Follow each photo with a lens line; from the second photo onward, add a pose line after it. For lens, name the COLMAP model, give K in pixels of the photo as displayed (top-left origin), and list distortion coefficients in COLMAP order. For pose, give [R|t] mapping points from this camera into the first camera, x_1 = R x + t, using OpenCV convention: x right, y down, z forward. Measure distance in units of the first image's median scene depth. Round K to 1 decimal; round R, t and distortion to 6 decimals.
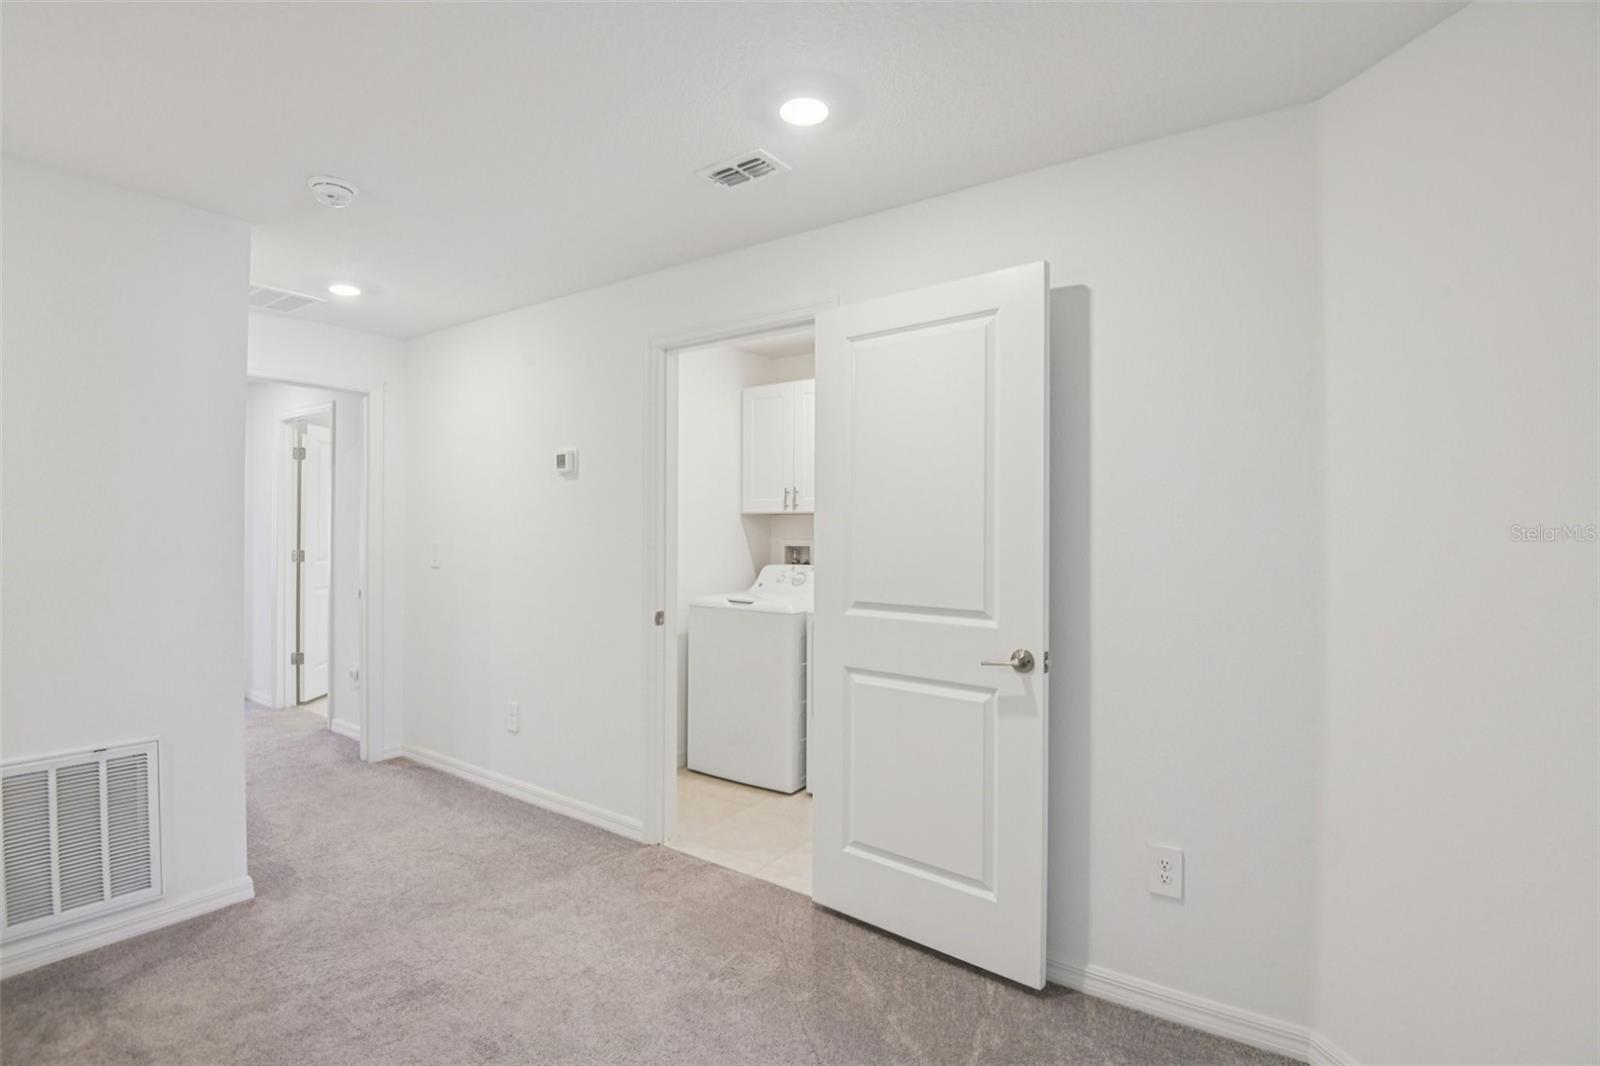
lens RADIAL K [[755.3, 0, 800.0], [0, 755.3, 533.0], [0, 0, 1]] dist [-0.000240, -0.017284]
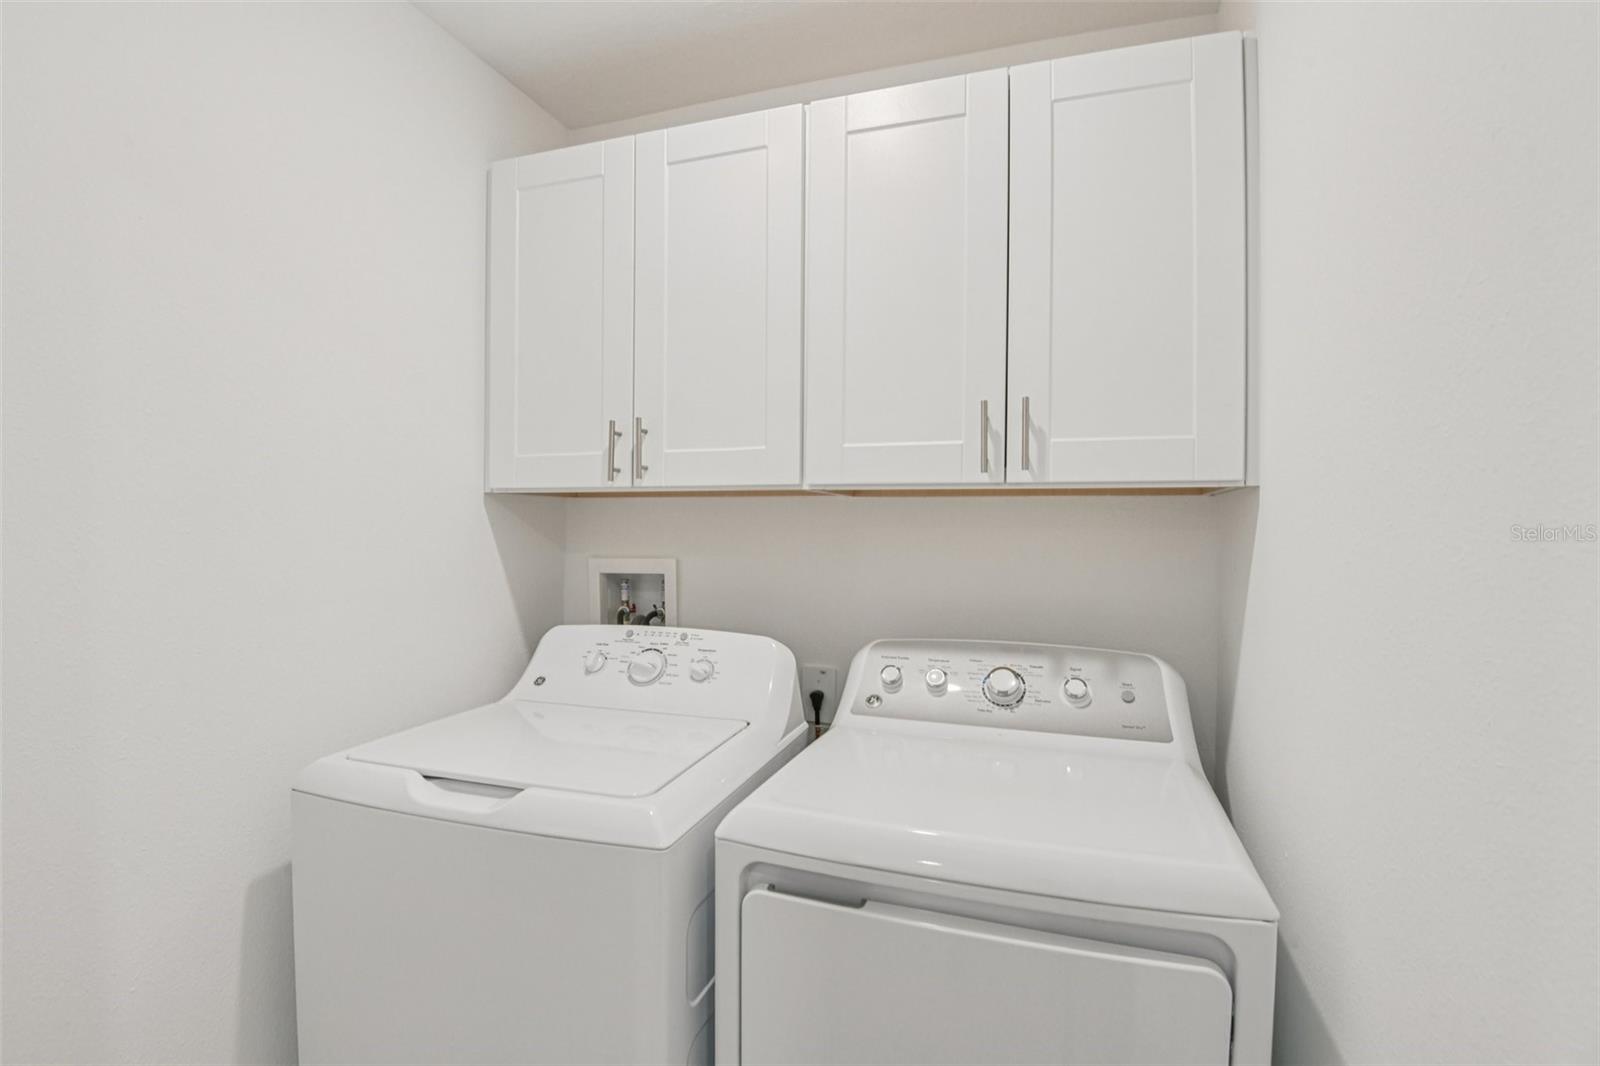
lens RADIAL K [[755.3, 0, 800.0], [0, 755.3, 533.0], [0, 0, 1]] dist [-0.000240, -0.017284]
pose [[0.961111, -0.001023, 0.276161, -0.040952], [0.000586, 0.999998, 0.001667, -0.007774], [-0.276162, -0.001441, 0.961110, 0.790857]]
